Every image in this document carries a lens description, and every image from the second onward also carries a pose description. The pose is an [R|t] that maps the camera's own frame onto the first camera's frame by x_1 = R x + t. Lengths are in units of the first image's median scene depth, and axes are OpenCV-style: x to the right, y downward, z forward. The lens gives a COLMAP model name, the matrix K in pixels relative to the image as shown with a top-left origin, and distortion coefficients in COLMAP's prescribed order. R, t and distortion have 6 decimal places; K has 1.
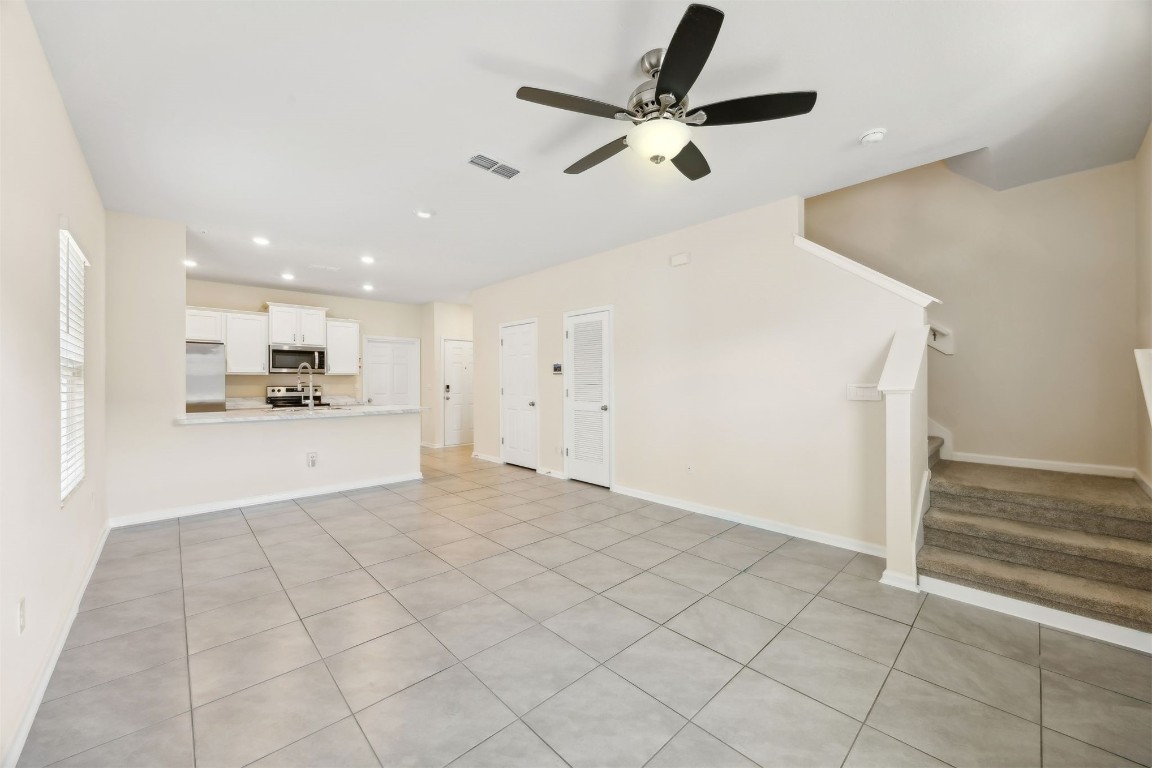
lens RADIAL K [[439.3, 0, 577.2], [0, 439.3, 380.0], [0, 0, 1]] dist [-0.002733, -0.000274]
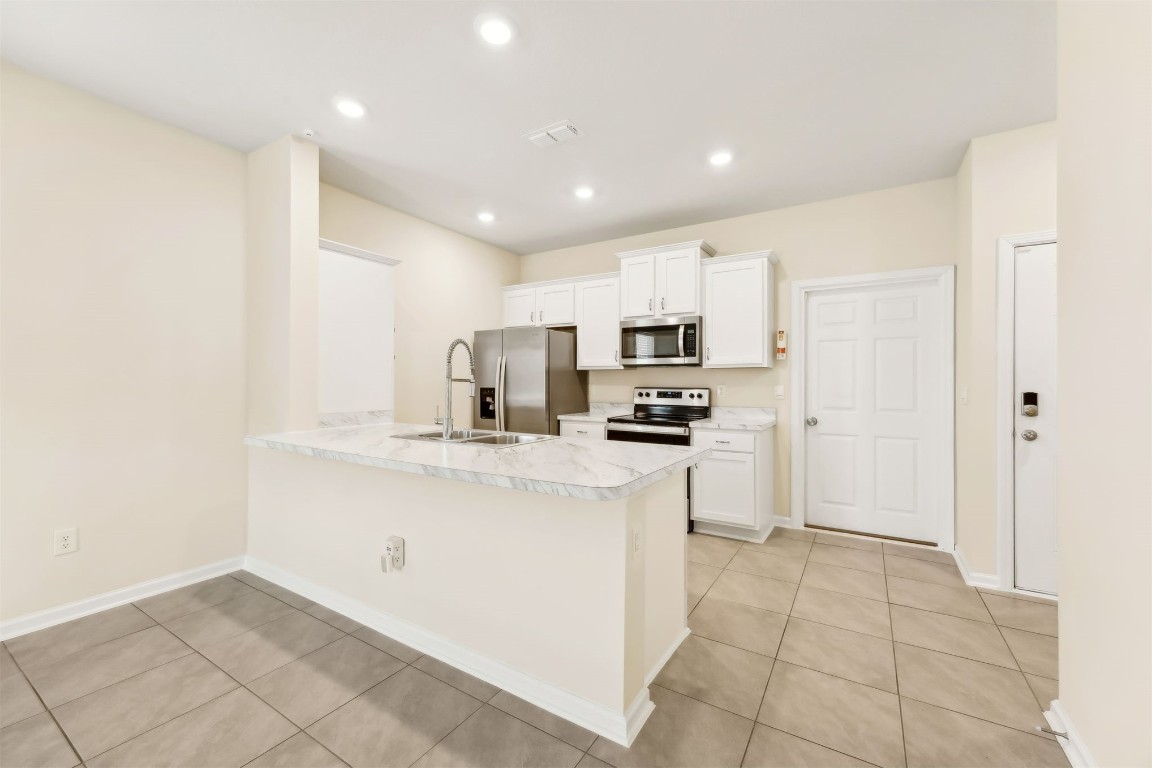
lens RADIAL K [[468.5, 0, 575.3], [0, 468.5, 379.3], [0, 0, 1]] dist [0.025142, -0.000028]
pose [[0.251222, -0.004214, -0.967920, -0.066085], [-0.000737, 0.999989, -0.004545, 0.005326], [0.967929, 0.001855, 0.251216, 0.725905]]
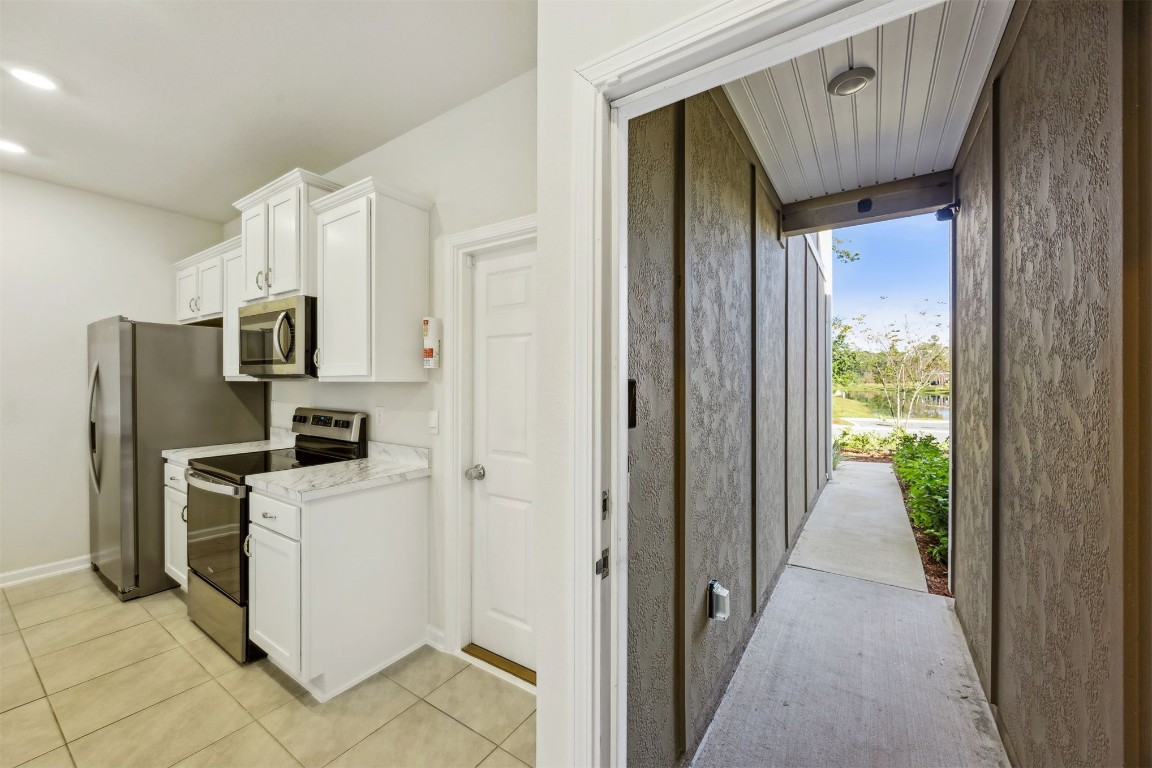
lens RADIAL K [[439.3, 0, 577.2], [0, 439.3, 380.0], [0, 0, 1]] dist [-0.002733, -0.000274]
pose [[0.223333, 0.002745, -0.974738, -0.220336], [-0.001170, 0.999996, 0.002548, -0.013476], [0.974742, 0.000572, 0.223335, 1.138406]]
